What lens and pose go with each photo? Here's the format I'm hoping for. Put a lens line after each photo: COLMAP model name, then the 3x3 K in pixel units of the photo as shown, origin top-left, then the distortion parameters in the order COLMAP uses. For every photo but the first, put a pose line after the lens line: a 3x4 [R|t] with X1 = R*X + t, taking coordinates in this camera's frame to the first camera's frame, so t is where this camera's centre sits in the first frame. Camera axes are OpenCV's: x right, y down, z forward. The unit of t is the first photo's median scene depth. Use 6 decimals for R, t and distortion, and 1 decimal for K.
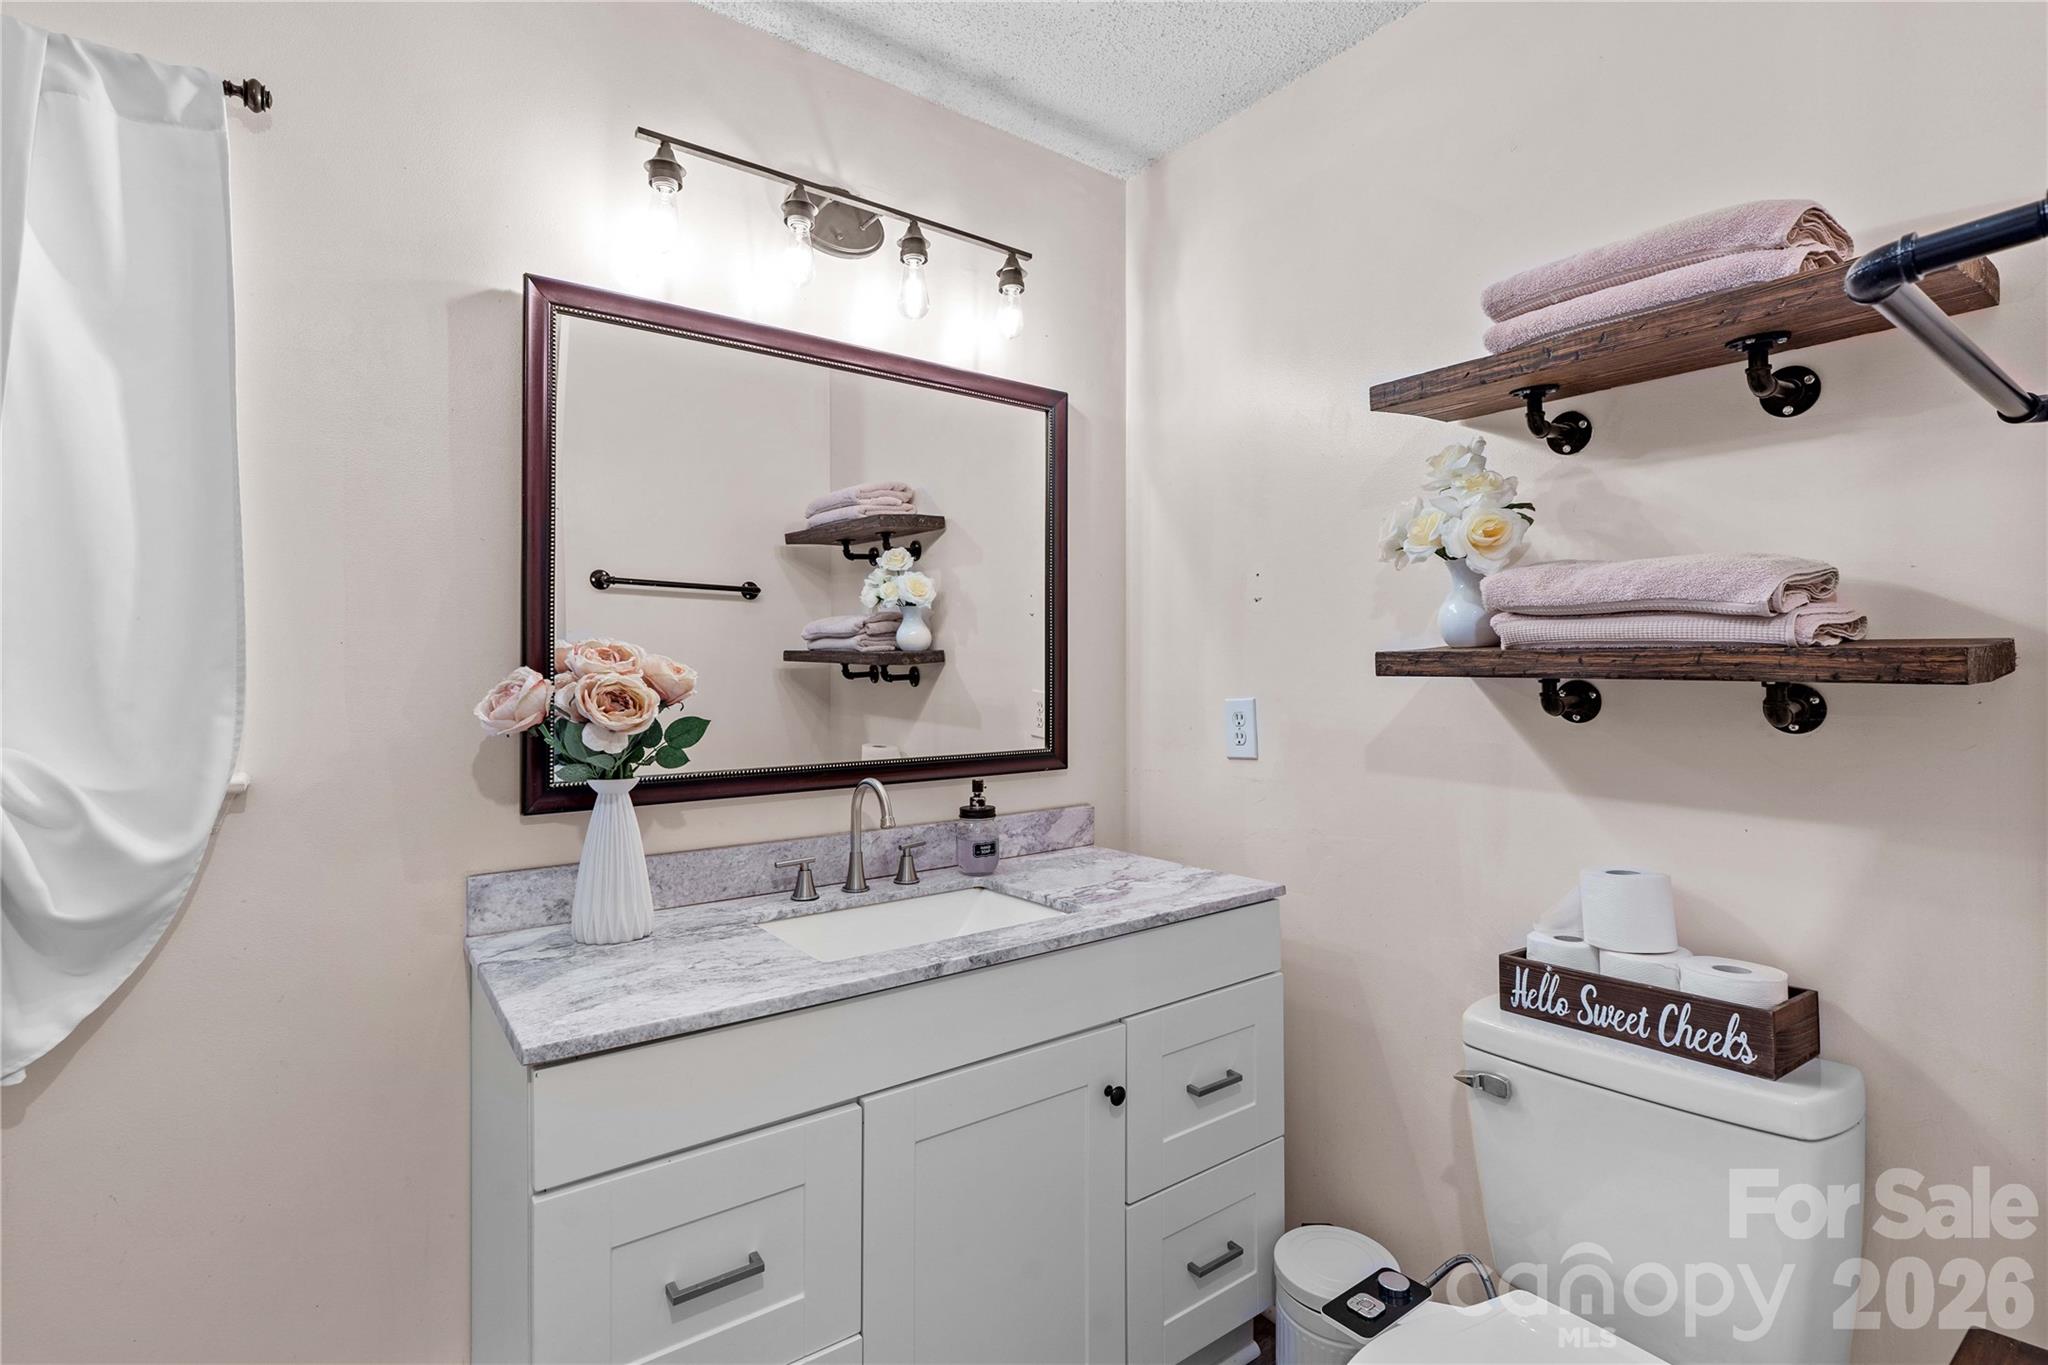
lens RADIAL K [[936.4, 0, 1026.9], [0, 936.4, 663.9], [0, 0, 1]] dist [-0.021345, 0.007814]
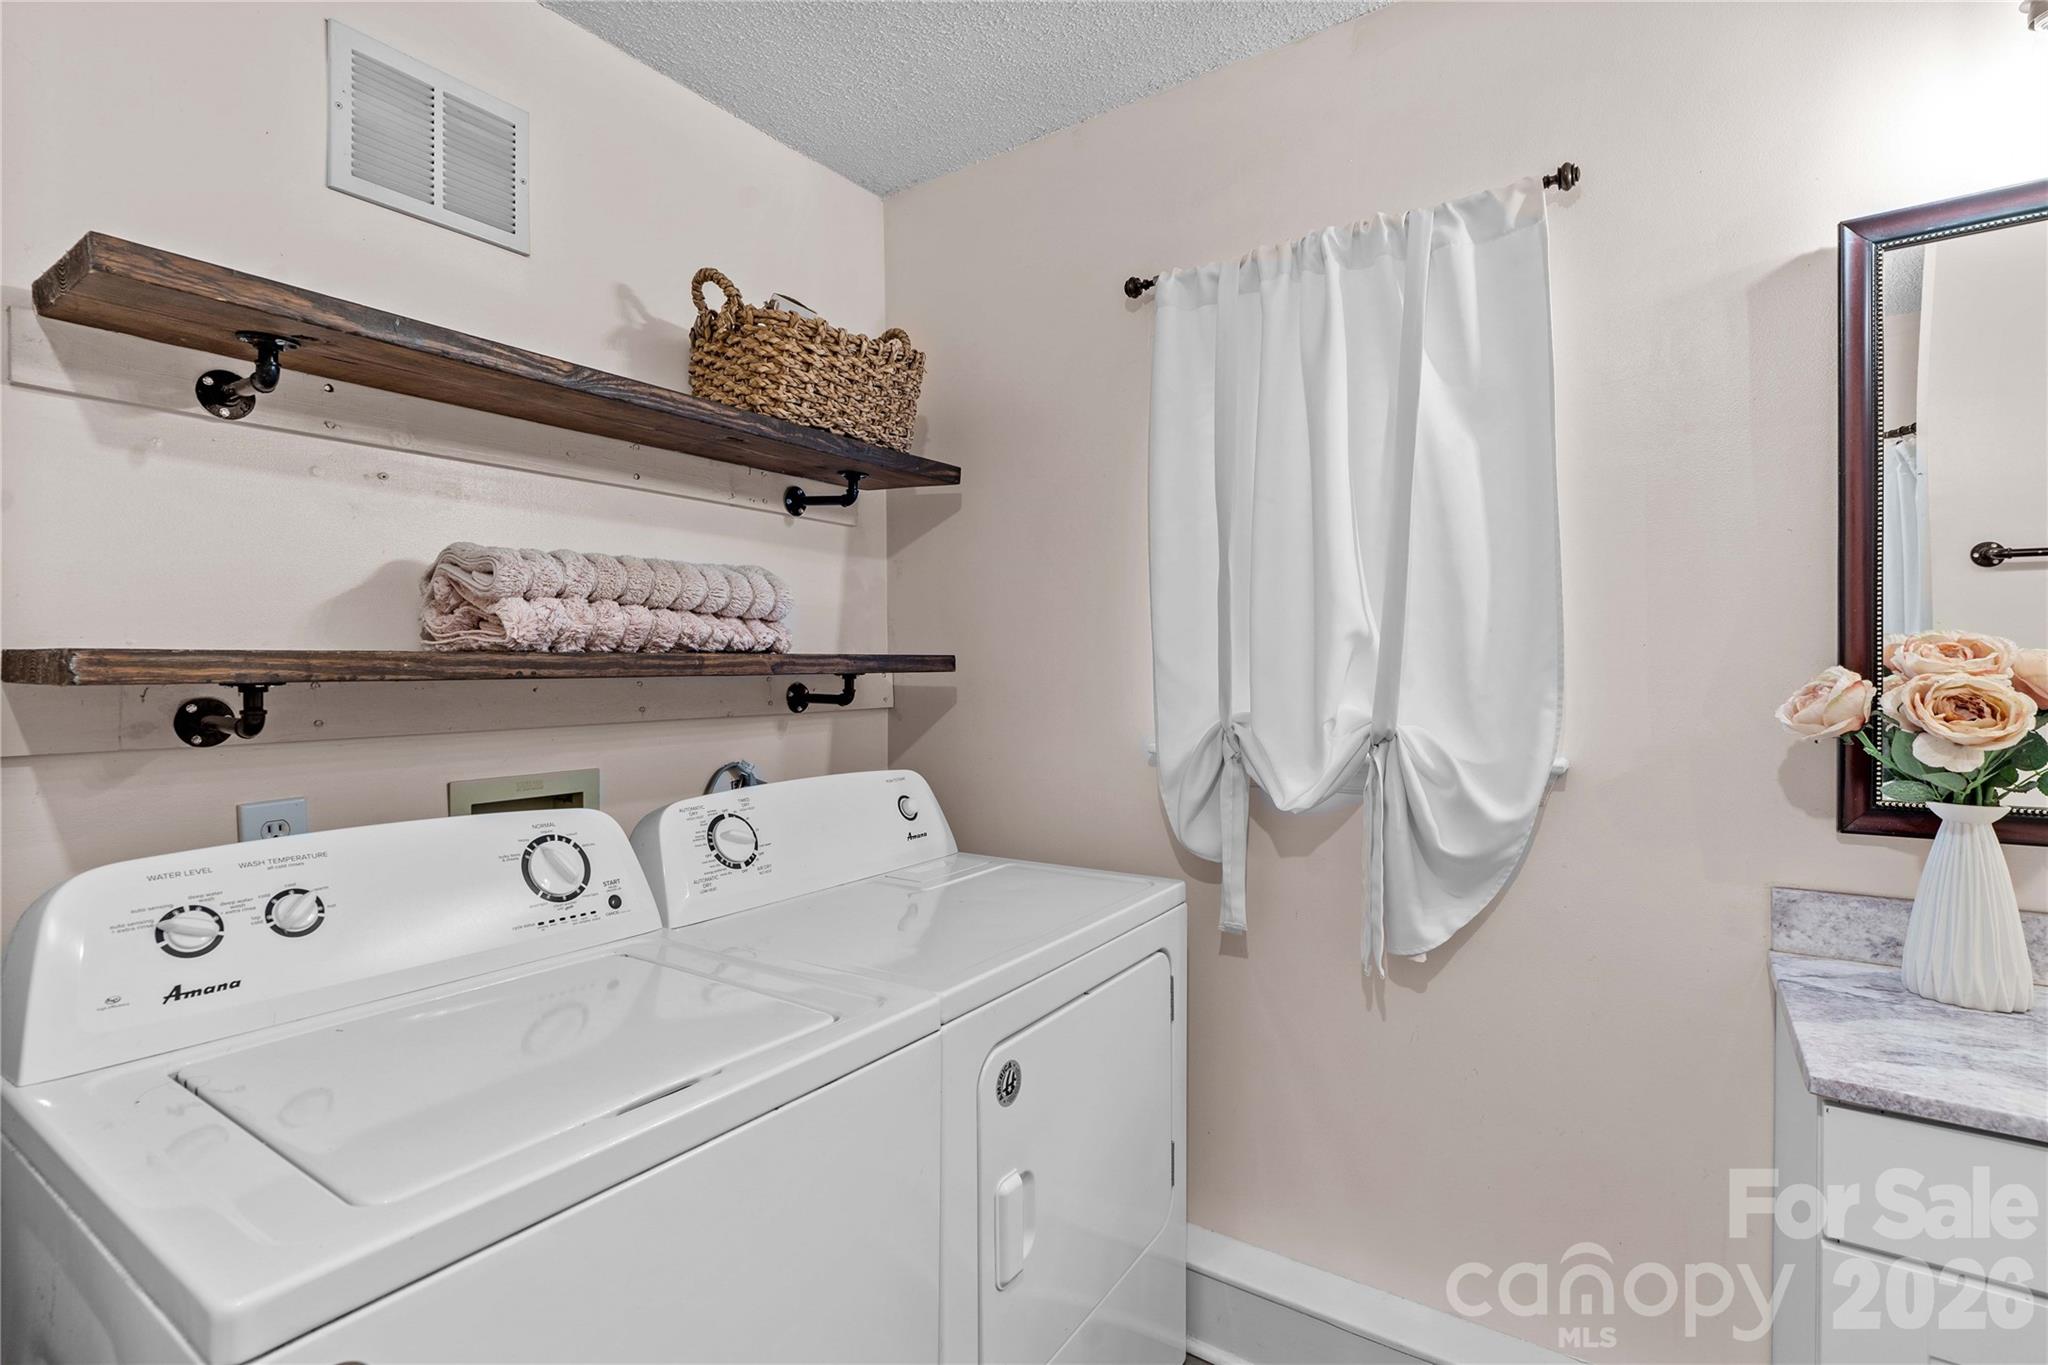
lens RADIAL K [[969.9, 0, 1024.4], [0, 969.9, 668.8], [0, 0, 1]] dist [-0.000283, -0.000079]
pose [[0.323850, -0.003889, -0.946101, 0.092350], [0.008272, 0.999965, -0.001279, 0.000309], [0.946072, -0.007412, 0.323871, -0.044628]]
